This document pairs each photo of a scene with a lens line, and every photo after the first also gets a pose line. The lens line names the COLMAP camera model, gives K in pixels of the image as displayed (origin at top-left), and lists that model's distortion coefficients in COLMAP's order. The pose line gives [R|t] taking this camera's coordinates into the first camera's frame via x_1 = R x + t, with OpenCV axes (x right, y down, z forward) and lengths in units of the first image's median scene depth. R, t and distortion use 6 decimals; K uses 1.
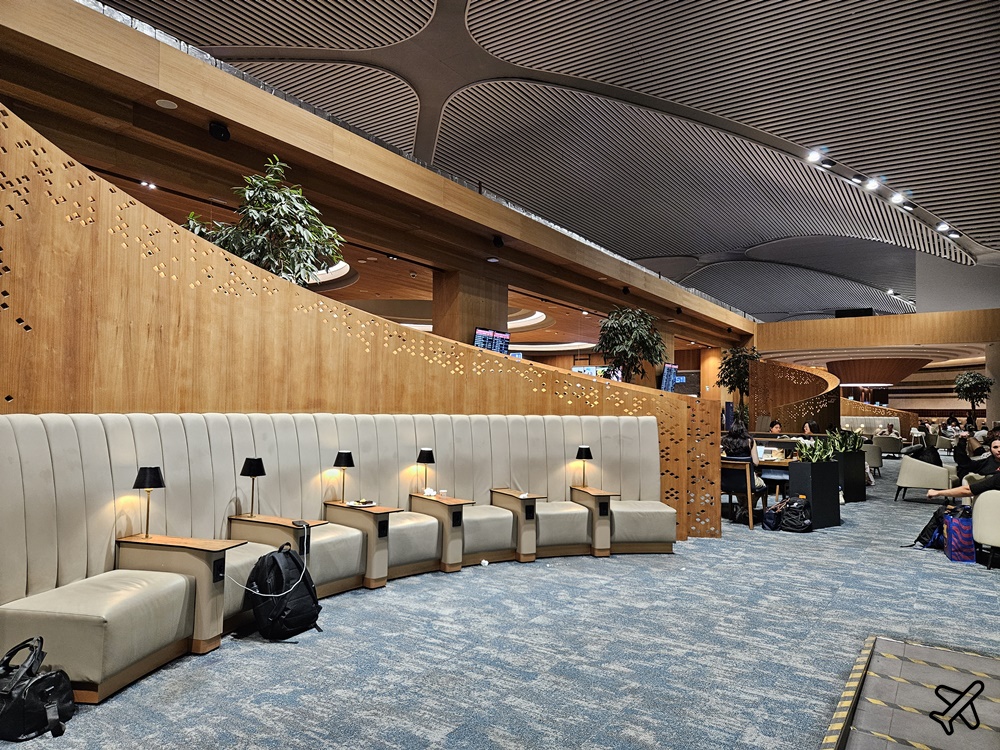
lens RADIAL K [[668.2, 0, 493.5], [0, 668.2, 378.7], [0, 0, 1]] dist [0.084436, -0.067234]
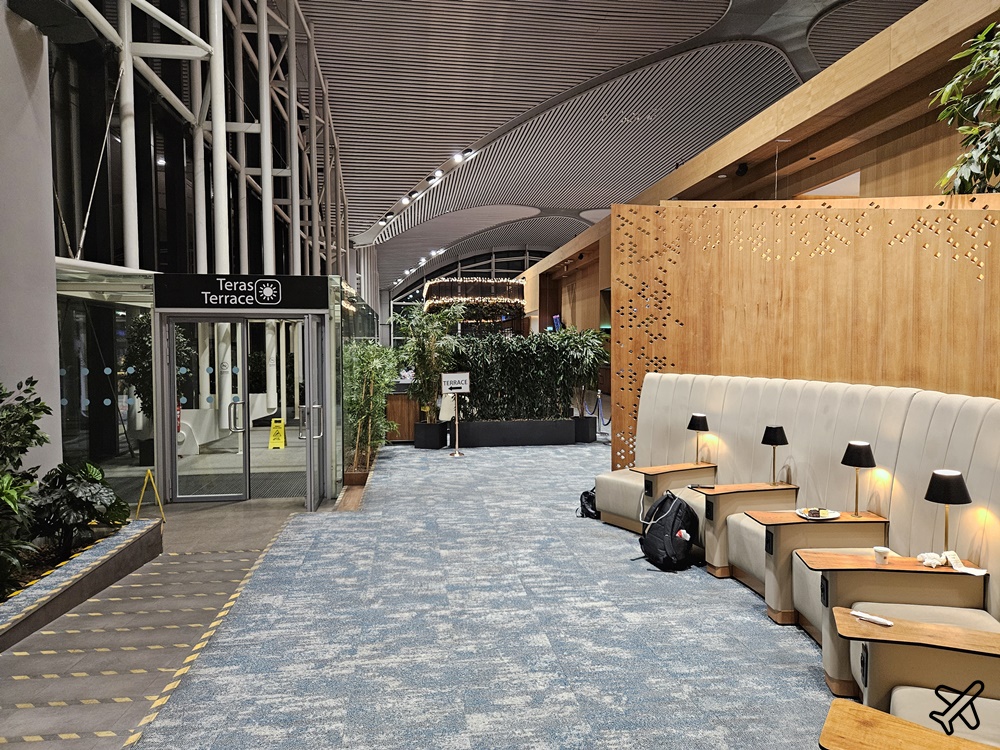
lens RADIAL K [[668.2, 0, 493.5], [0, 668.2, 378.7], [0, 0, 1]] dist [0.084436, -0.067234]
pose [[-0.750912, 0.021011, -0.660068, 0.710059], [0.026285, 0.999653, 0.001918, 0.042054], [0.659879, -0.015910, -0.751203, 1.743474]]
